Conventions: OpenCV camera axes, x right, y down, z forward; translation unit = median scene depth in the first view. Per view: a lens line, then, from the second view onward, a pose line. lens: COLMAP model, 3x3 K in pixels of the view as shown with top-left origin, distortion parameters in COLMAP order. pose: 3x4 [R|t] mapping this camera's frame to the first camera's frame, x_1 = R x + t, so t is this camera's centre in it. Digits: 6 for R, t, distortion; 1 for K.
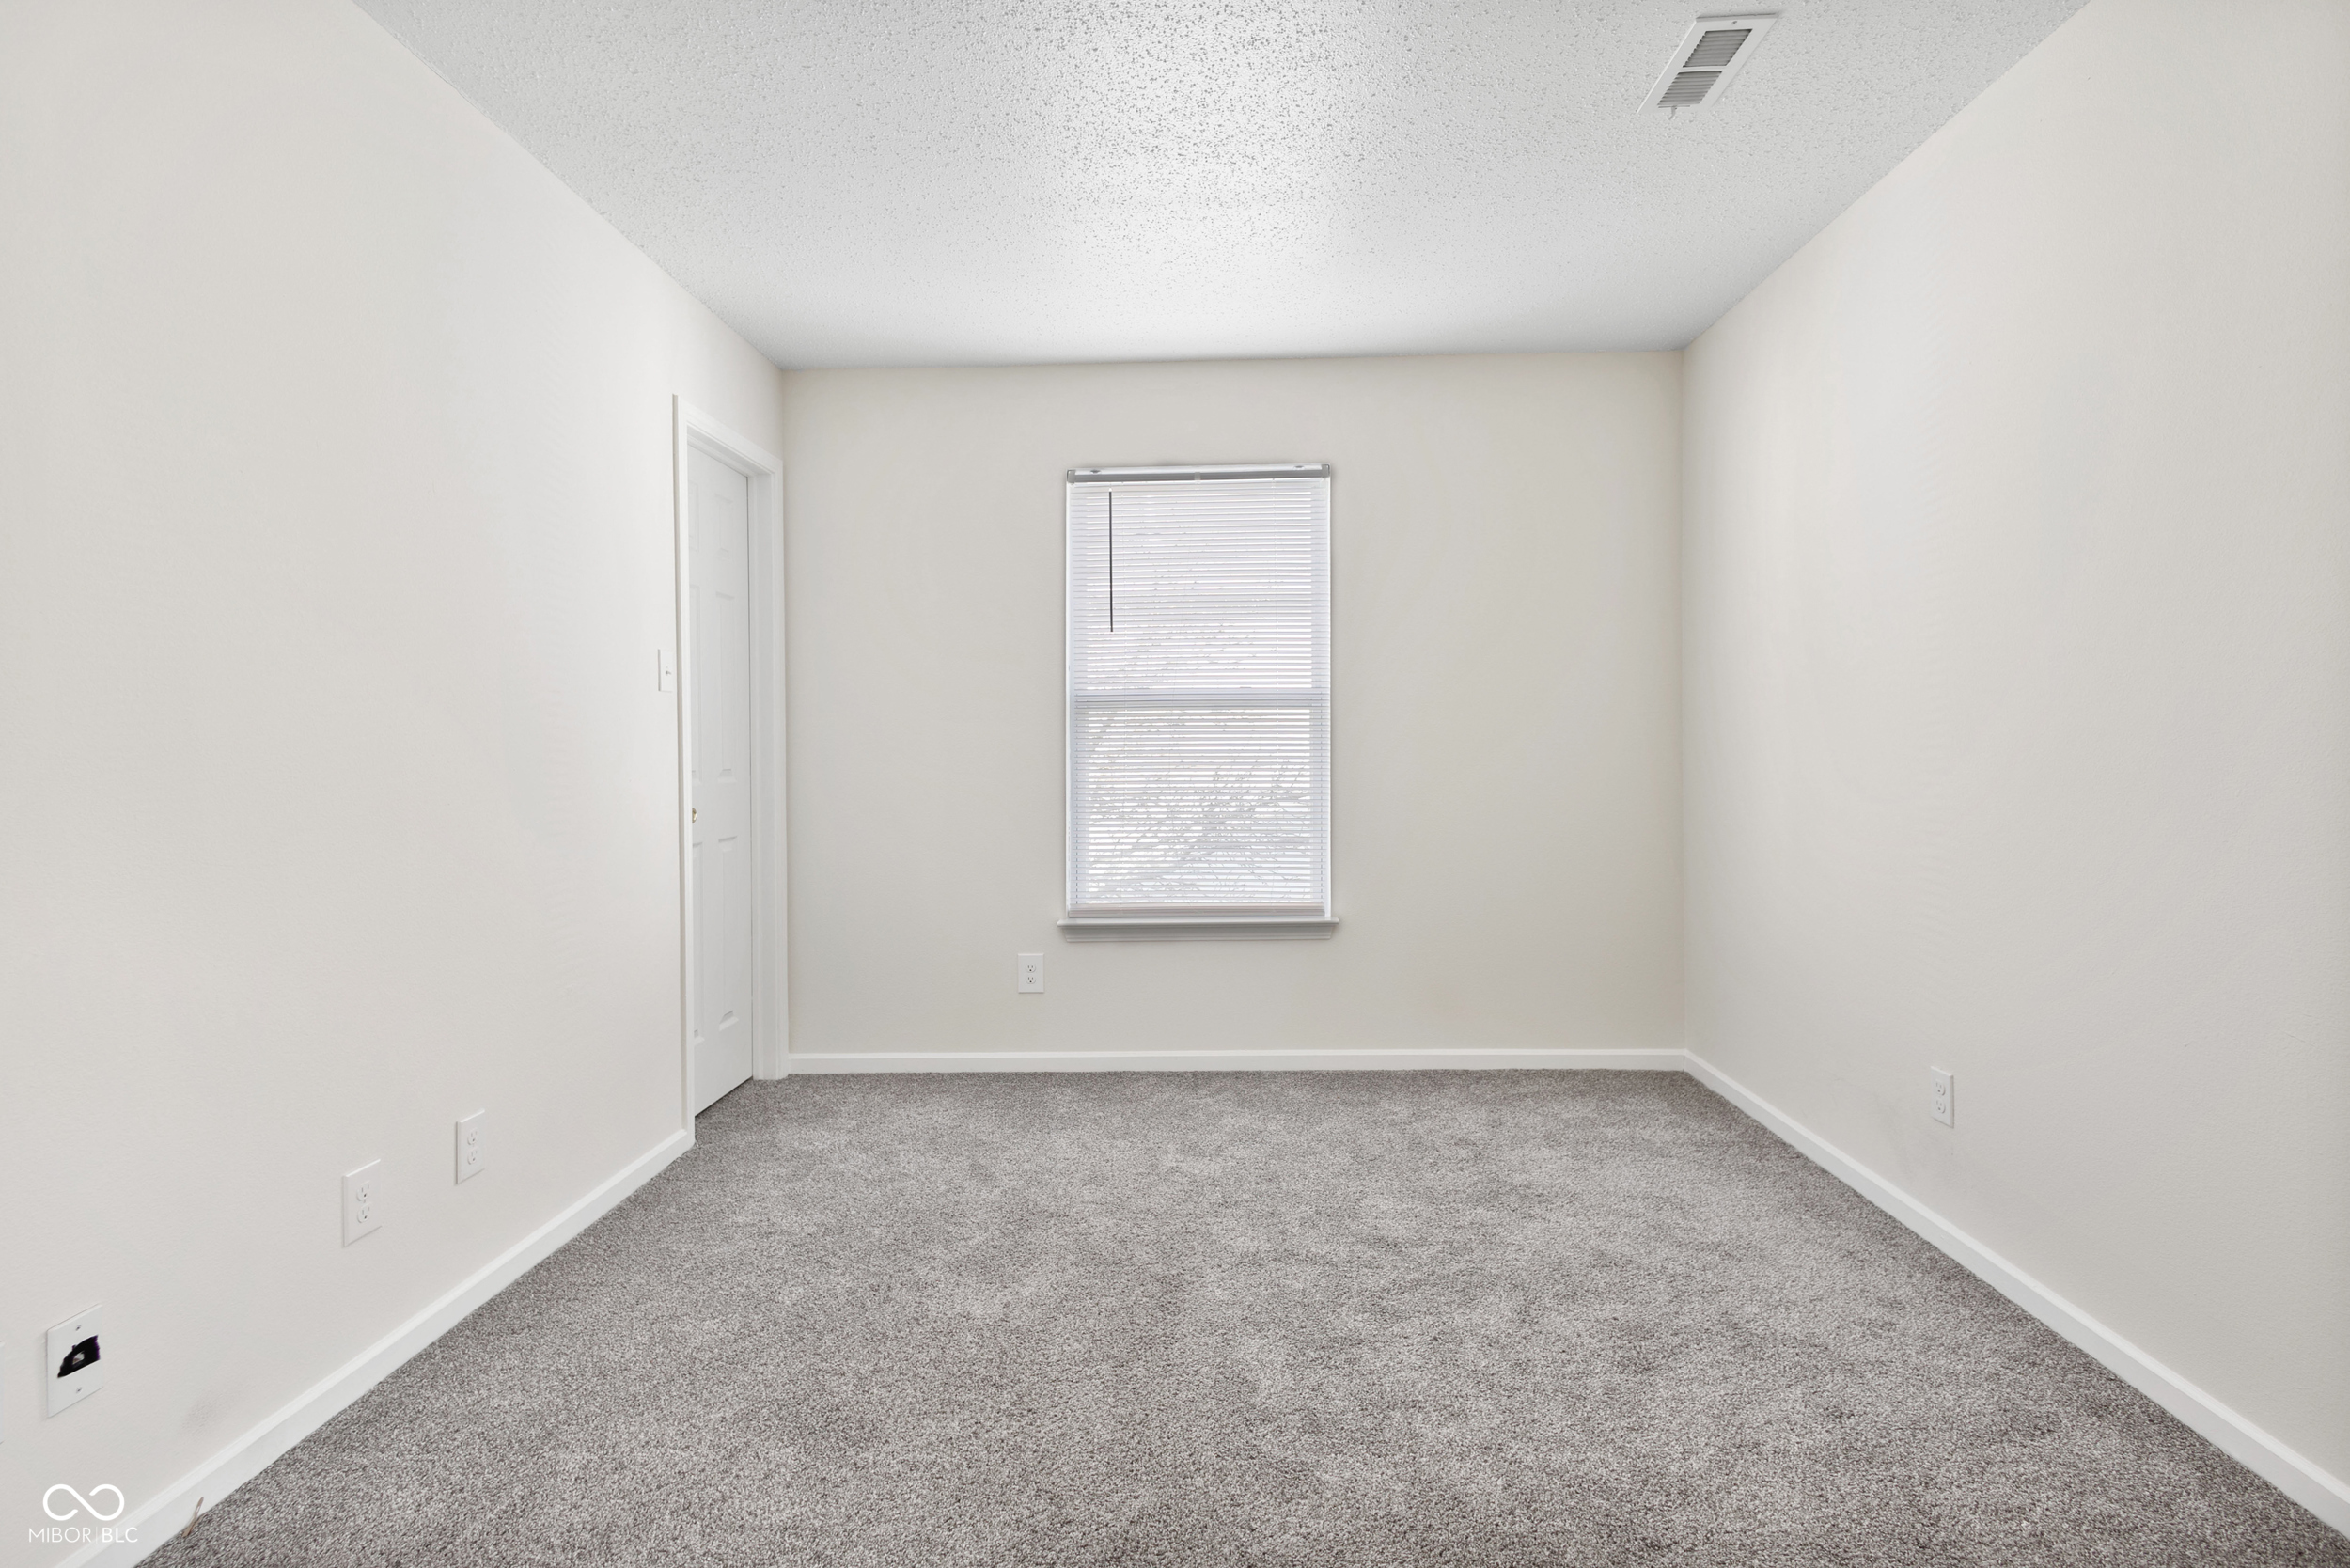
lens RADIAL K [[1117.2, 0, 1170.1], [0, 1117.2, 756.5], [0, 0, 1]] dist [0.010874, -0.001369]
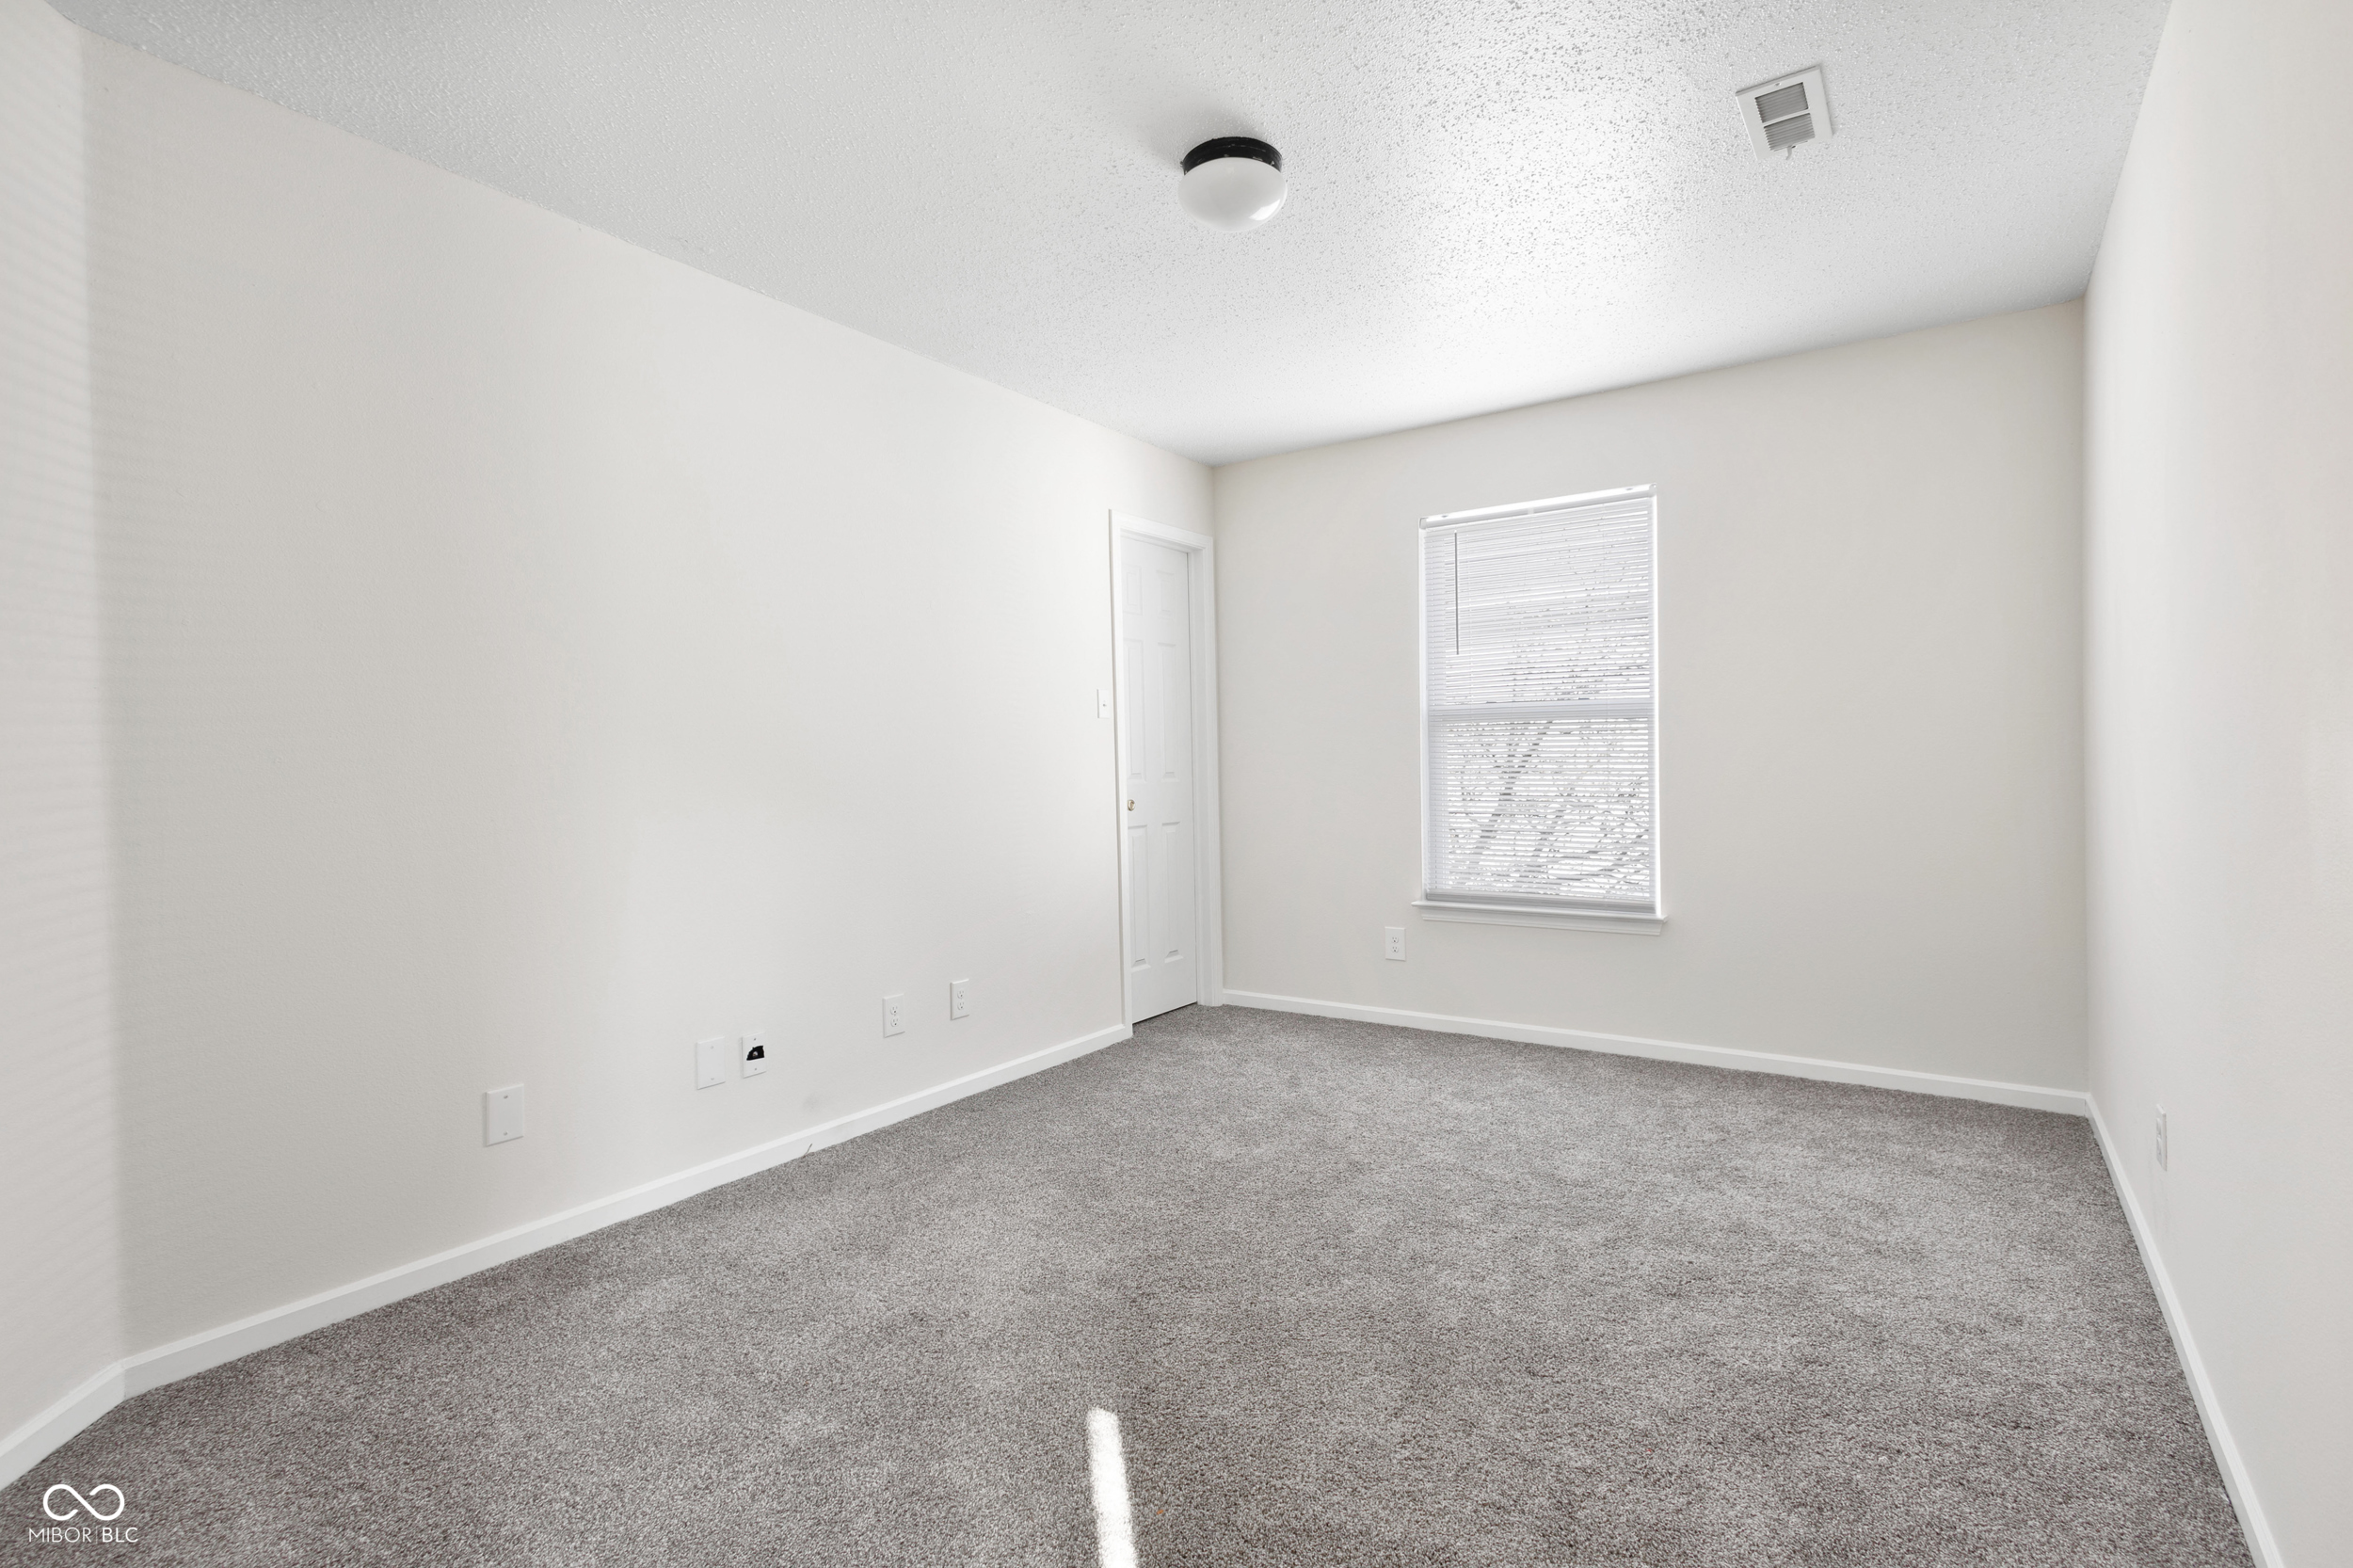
lens RADIAL K [[1095.9, 0, 1180.2], [0, 1095.9, 789.2], [0, 0, 1]] dist [0.008650, -0.000454]
pose [[0.845342, 0.012831, -0.534071, 0.375265], [0.001613, 0.999646, 0.026569, -0.004019], [0.534222, -0.023321, 0.845022, -0.136931]]
